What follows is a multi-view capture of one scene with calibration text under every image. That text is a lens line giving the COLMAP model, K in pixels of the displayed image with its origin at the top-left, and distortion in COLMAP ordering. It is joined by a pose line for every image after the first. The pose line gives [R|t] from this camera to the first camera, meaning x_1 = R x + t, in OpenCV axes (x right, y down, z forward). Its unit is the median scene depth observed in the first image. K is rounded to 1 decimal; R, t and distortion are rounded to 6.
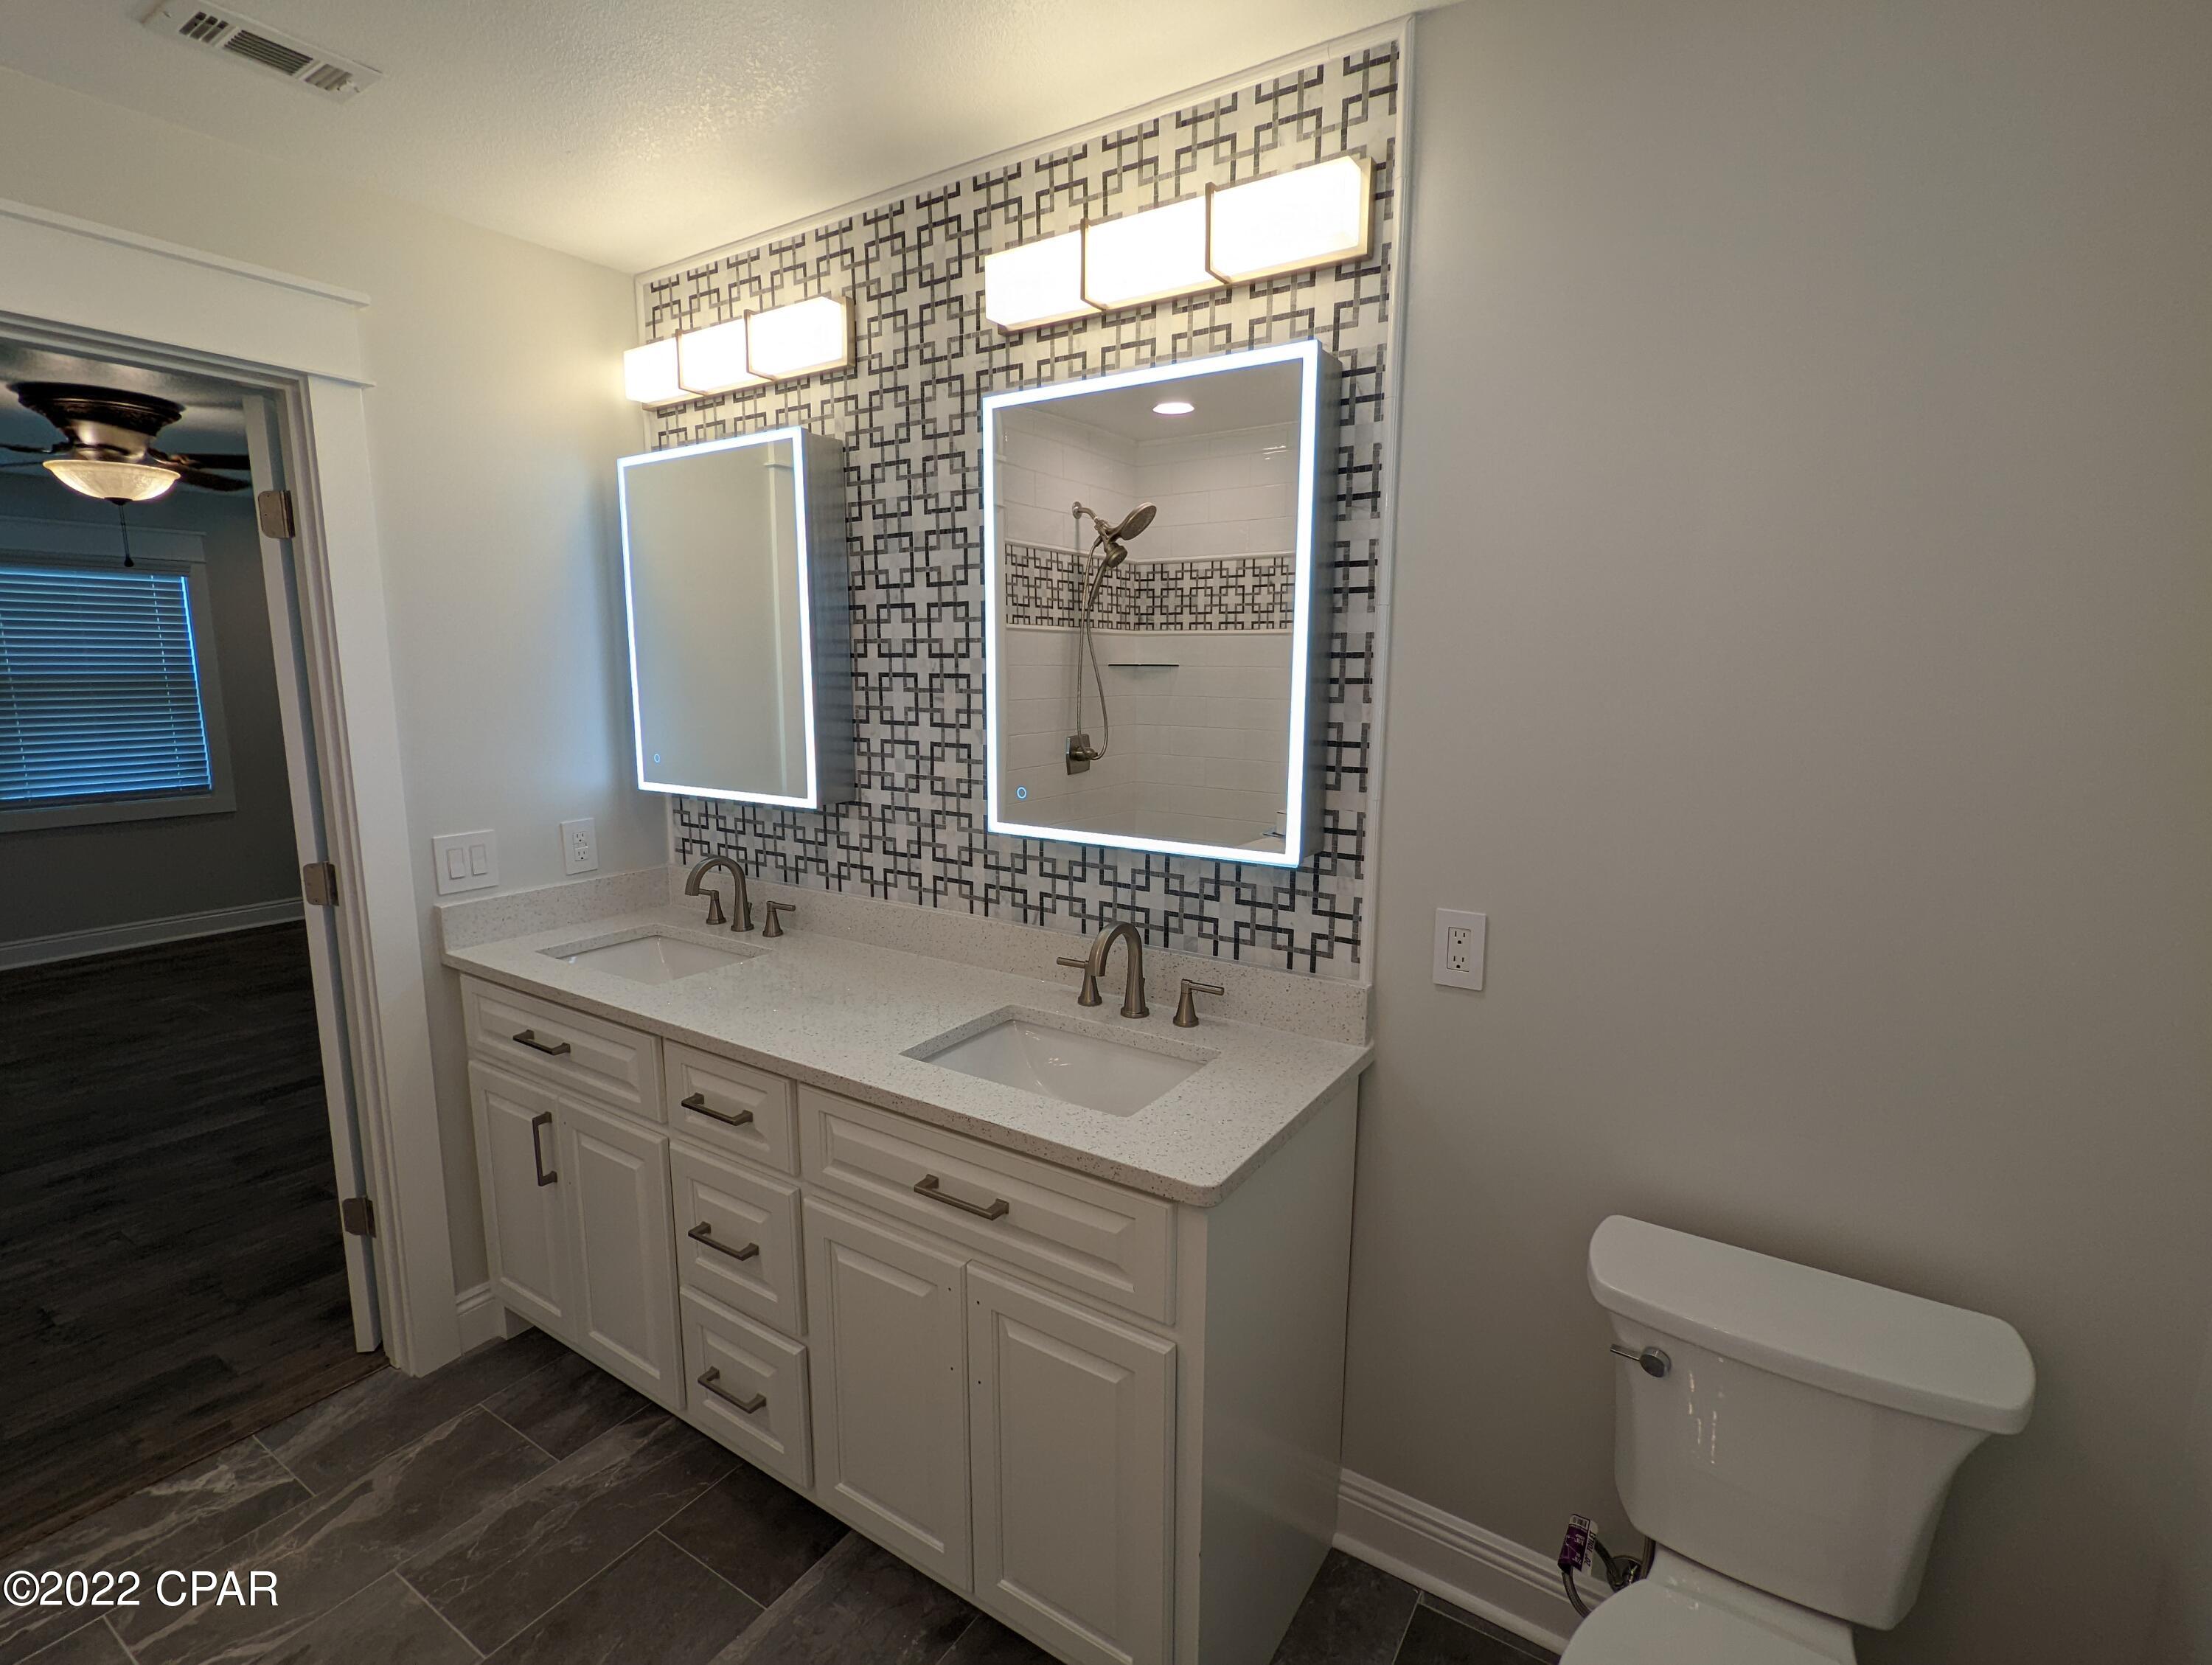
lens RADIAL K [[1050.5, 0, 1097.4], [0, 1050.5, 833.6], [0, 0, 1]] dist [0.000036, -0.002007]
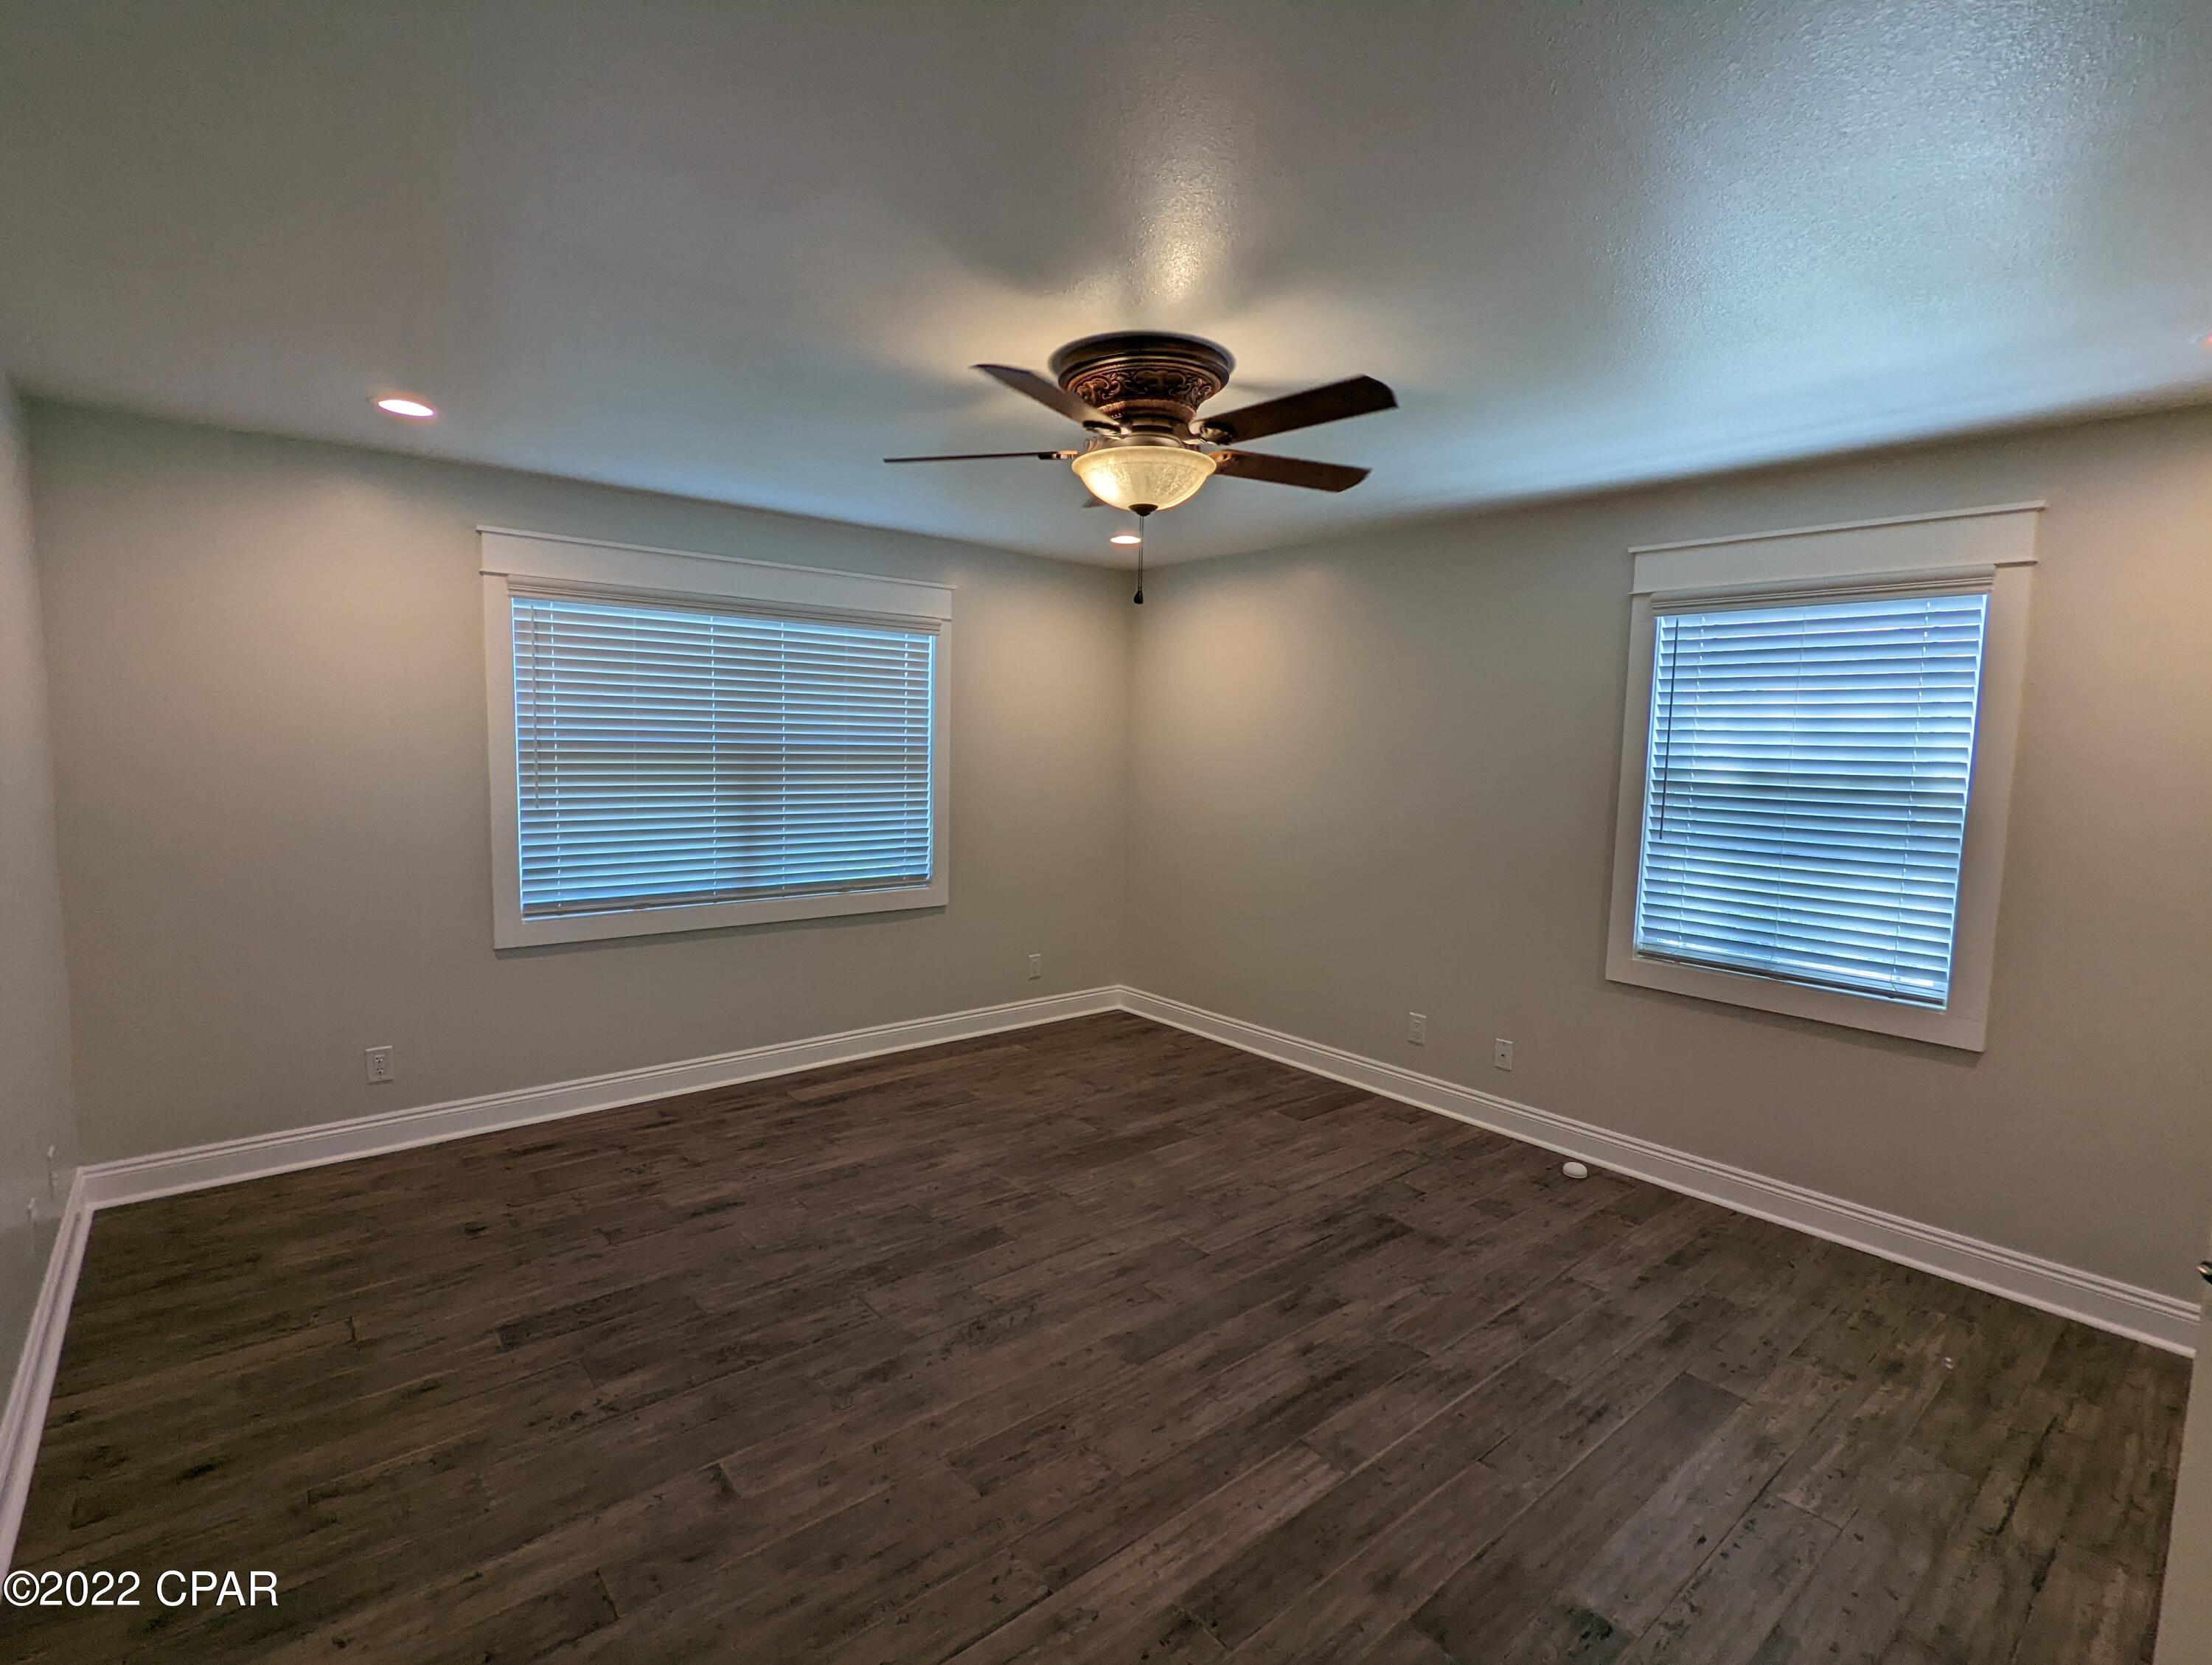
lens RADIAL K [[1050.5, 0, 1097.4], [0, 1050.5, 833.6], [0, 0, 1]] dist [0.000036, -0.002007]
pose [[0.955769, 0.048314, -0.290123, -0.508679], [-0.070166, 0.995390, -0.065391, -0.035903], [0.285626, 0.082855, 0.954753, 0.232111]]
